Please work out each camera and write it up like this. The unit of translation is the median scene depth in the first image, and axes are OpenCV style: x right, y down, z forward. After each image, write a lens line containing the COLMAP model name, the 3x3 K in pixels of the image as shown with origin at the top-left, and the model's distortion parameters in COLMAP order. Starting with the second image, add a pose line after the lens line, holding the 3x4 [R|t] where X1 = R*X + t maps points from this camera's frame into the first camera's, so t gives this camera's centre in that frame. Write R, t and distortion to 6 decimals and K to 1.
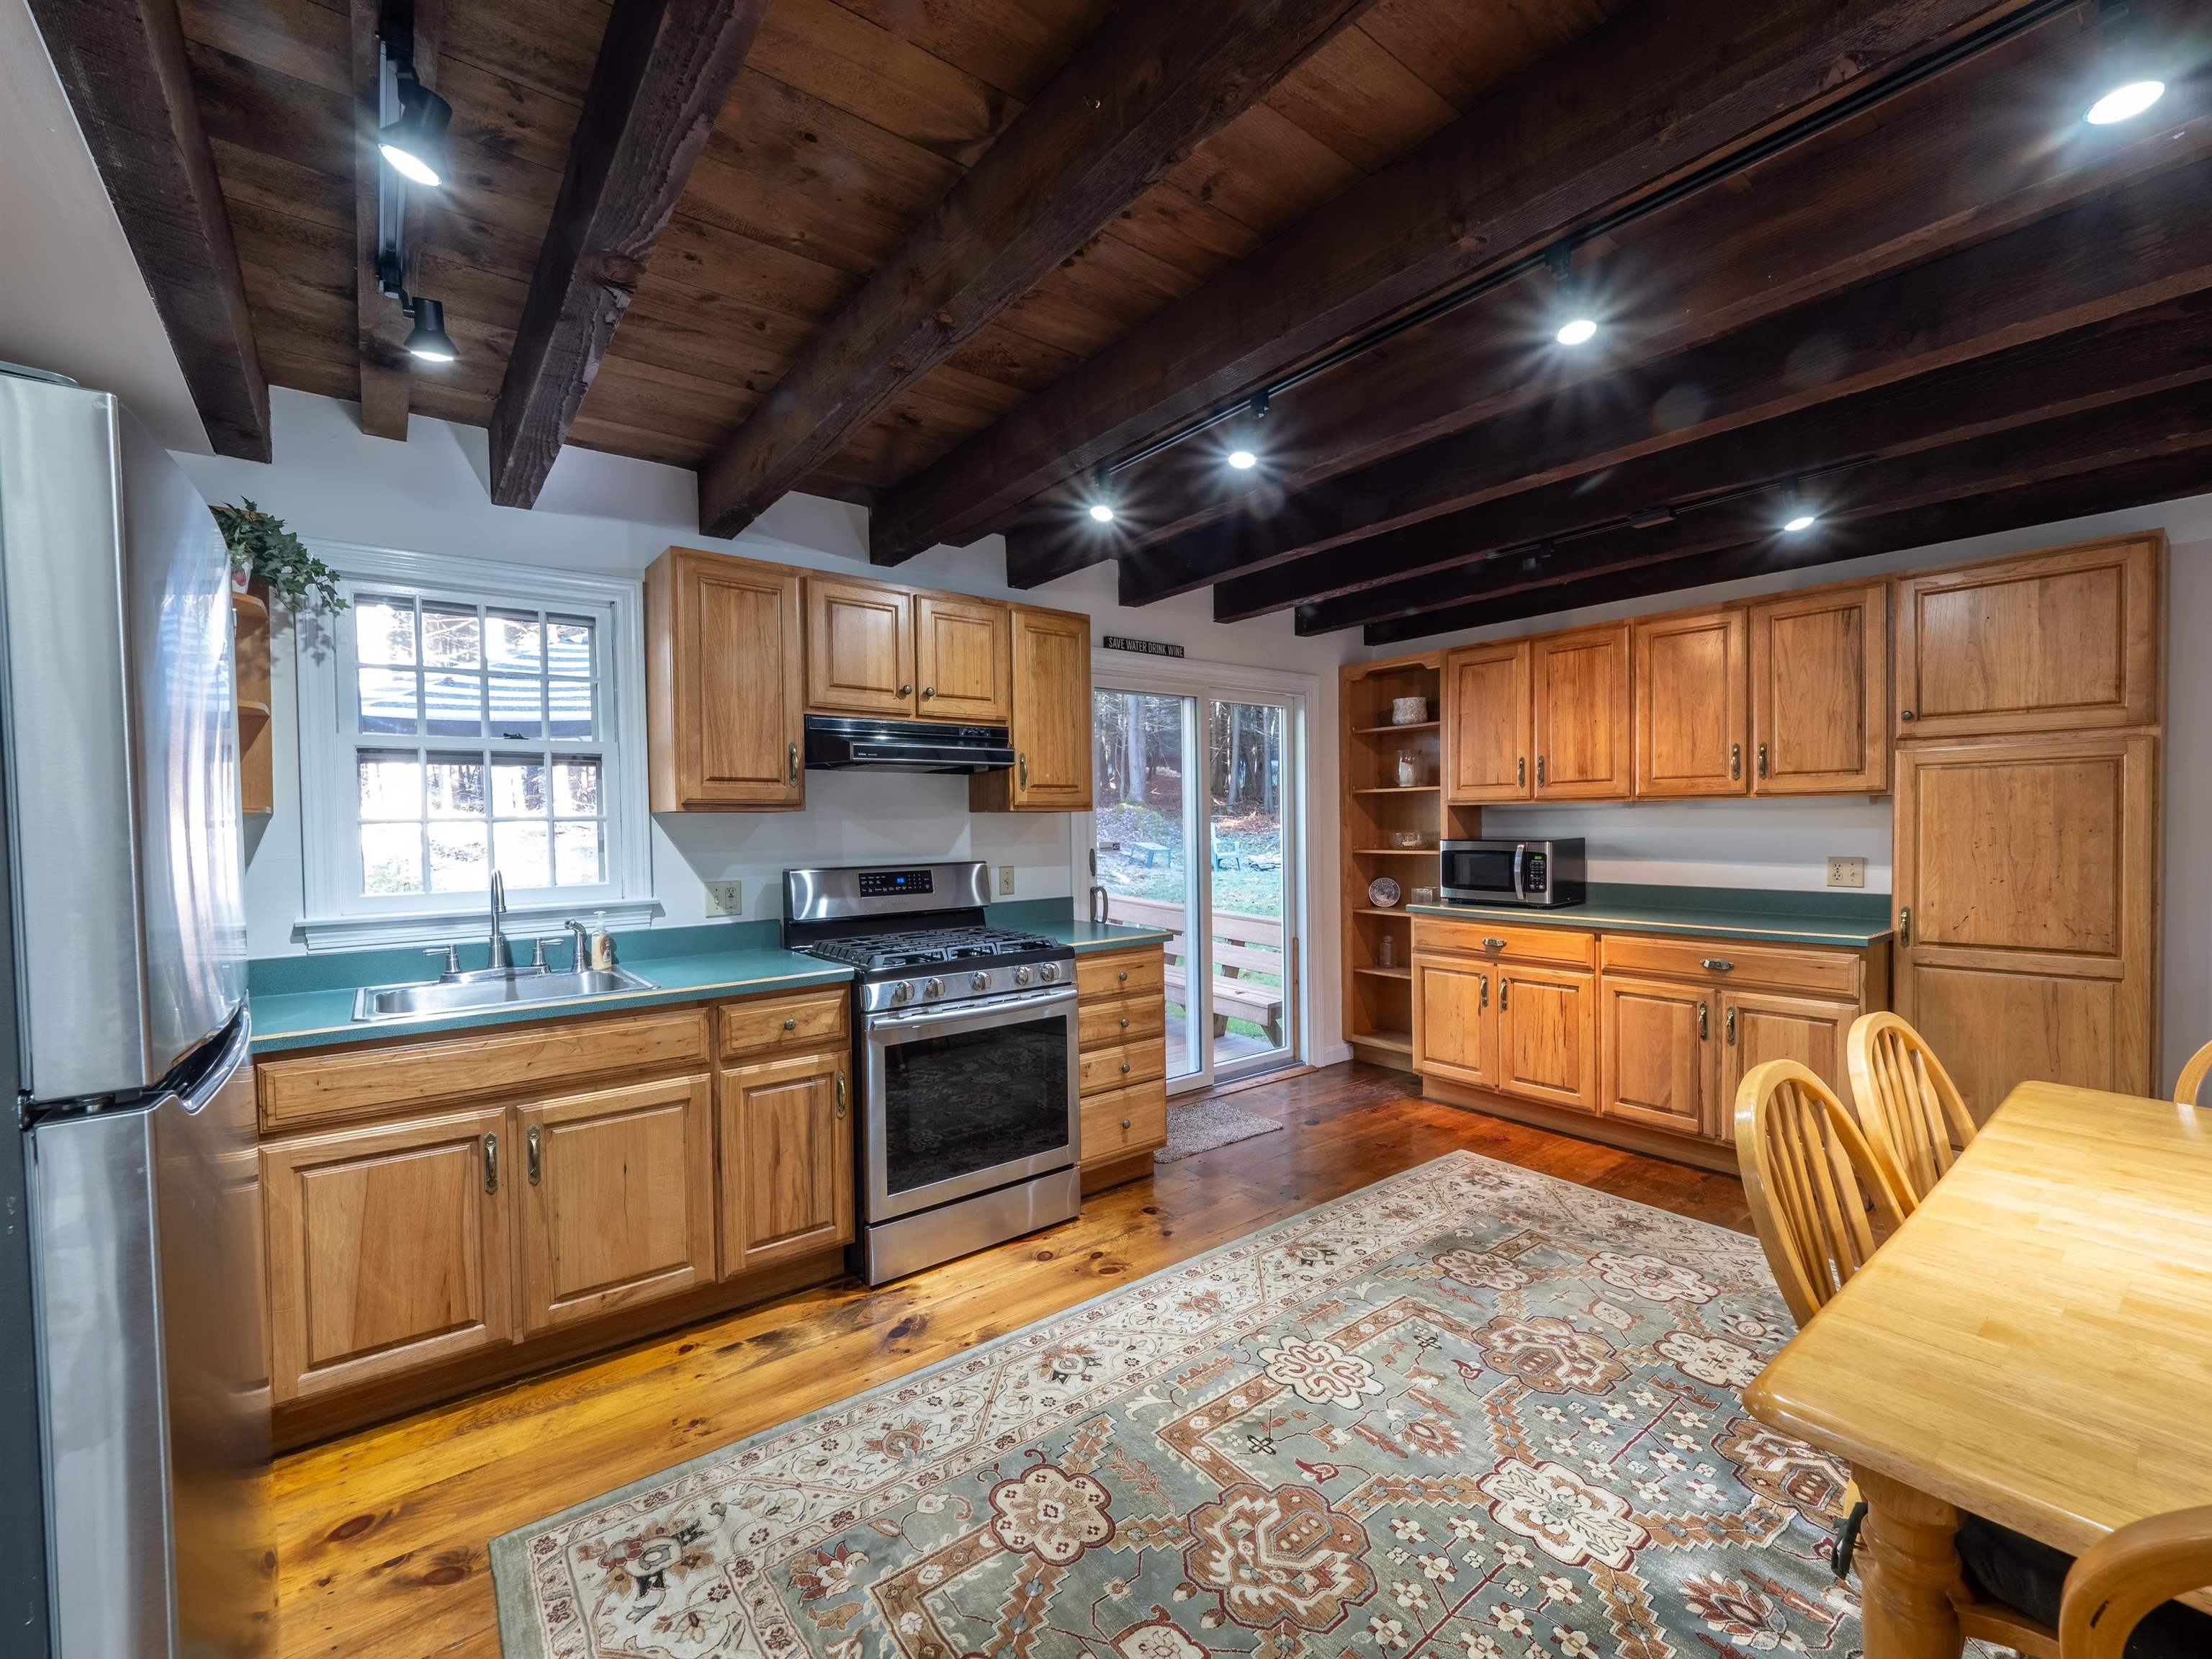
lens RADIAL K [[939.7, 0, 1083.1], [0, 939.7, 840.9], [0, 0, 1]] dist [-0.001806, -0.008964]
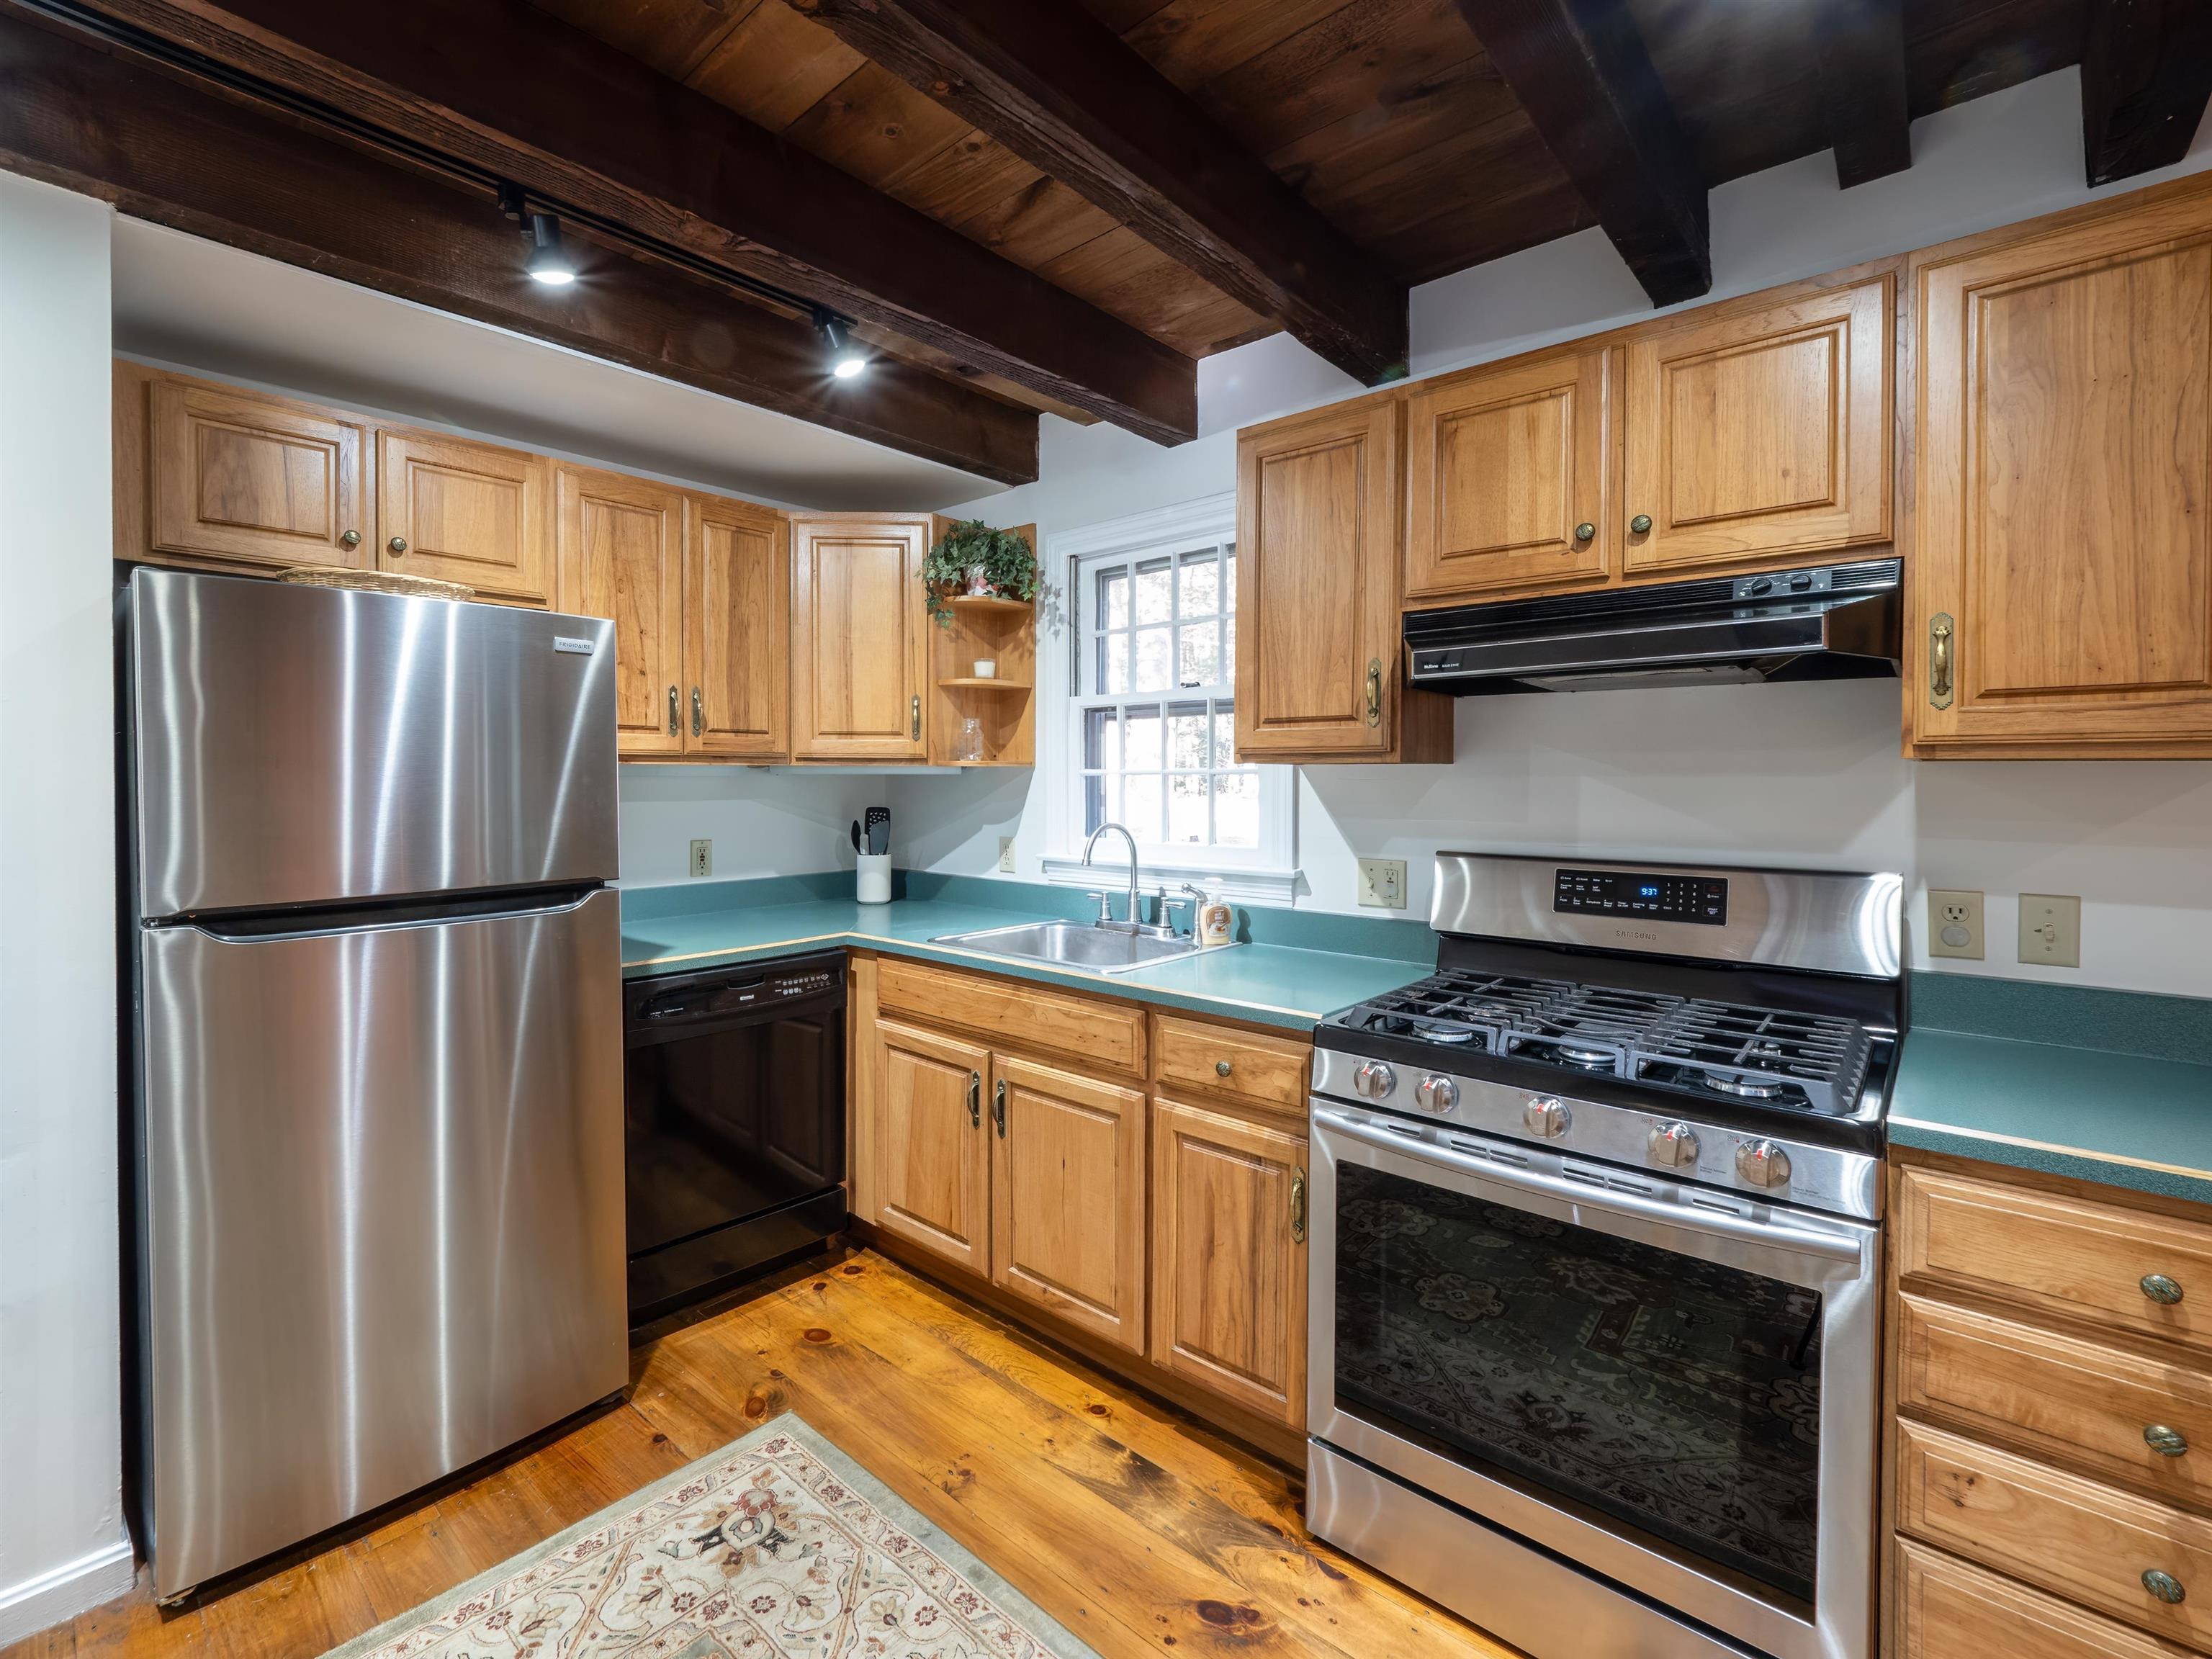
lens RADIAL K [[981.8, 0, 1014.2], [0, 981.8, 792.5], [0, 0, 1]] dist [-0.003503, -0.001030]
pose [[0.155783, 0.030868, -0.987309, 0.359485], [-0.021789, 0.999376, 0.027807, -0.026241], [0.987551, 0.017180, 0.156358, 0.684266]]
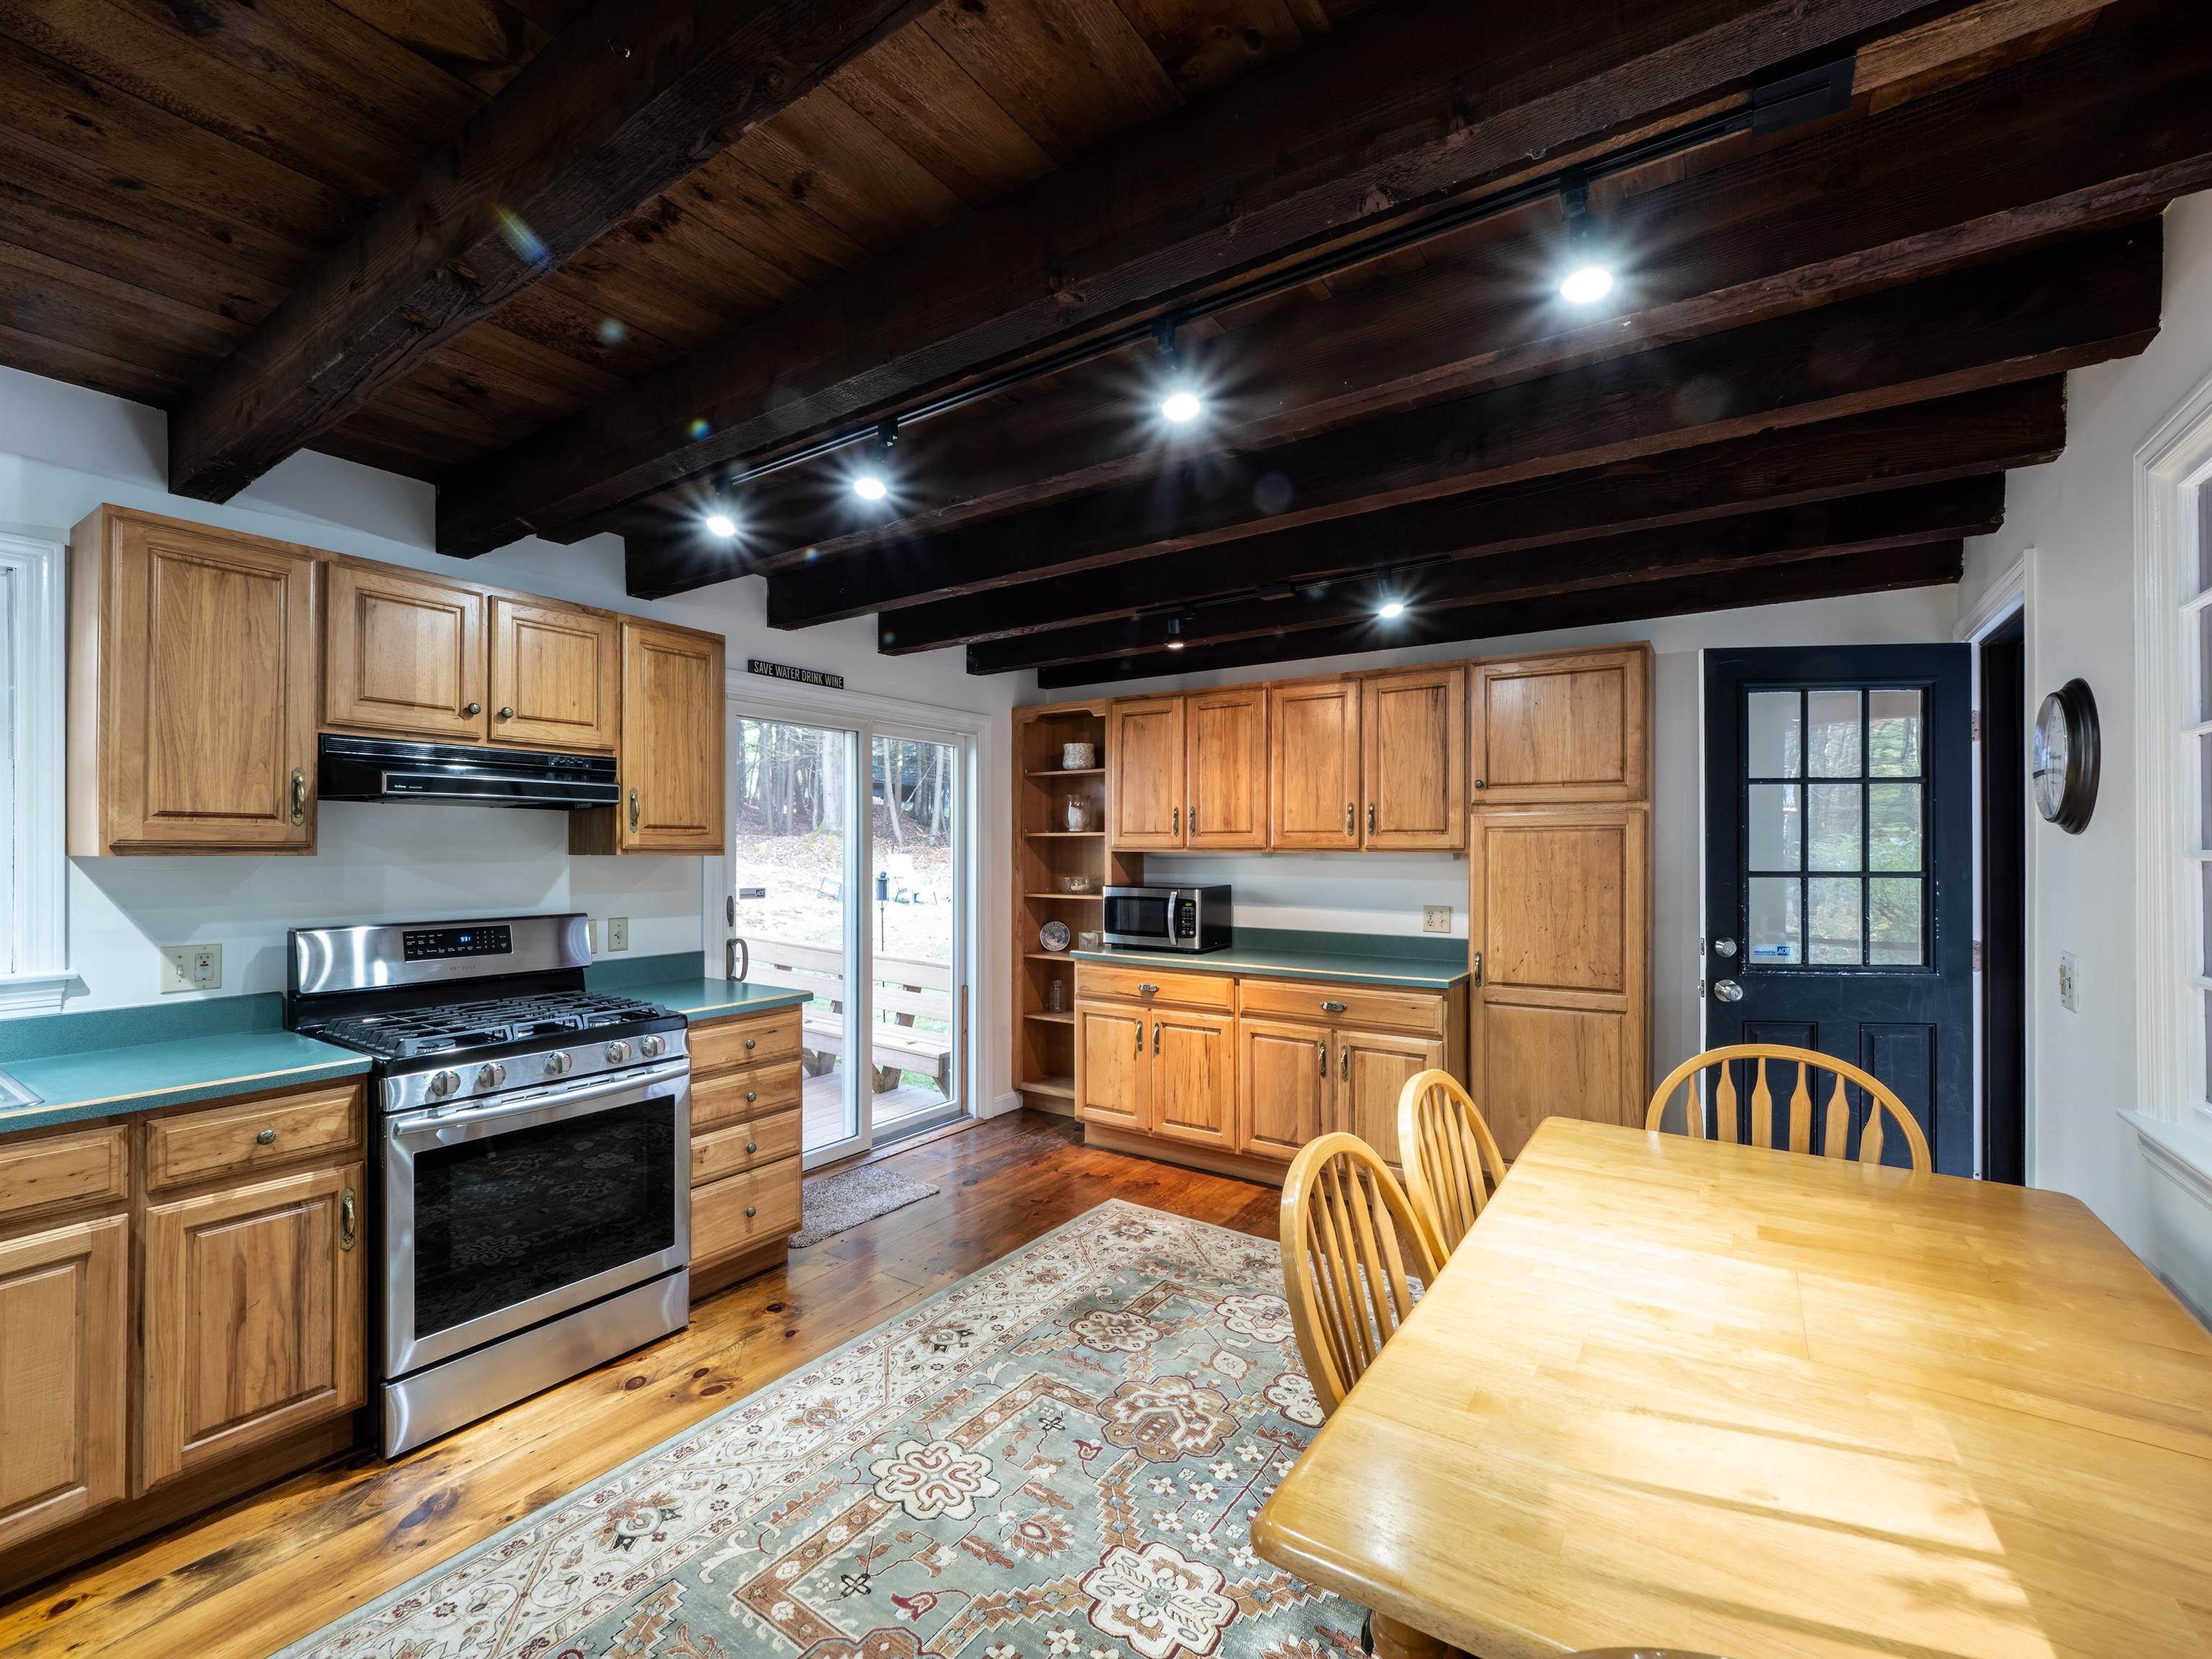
lens RADIAL K [[964.2, 0, 1095.5], [0, 964.2, 845.1], [0, 0, 1]] dist [-0.003898, -0.001355]
pose [[0.949784, 0.016578, 0.312468, 0.078823], [-0.008233, 0.999574, -0.028007, -0.025651], [-0.312799, 0.024028, 0.949515, 0.031096]]
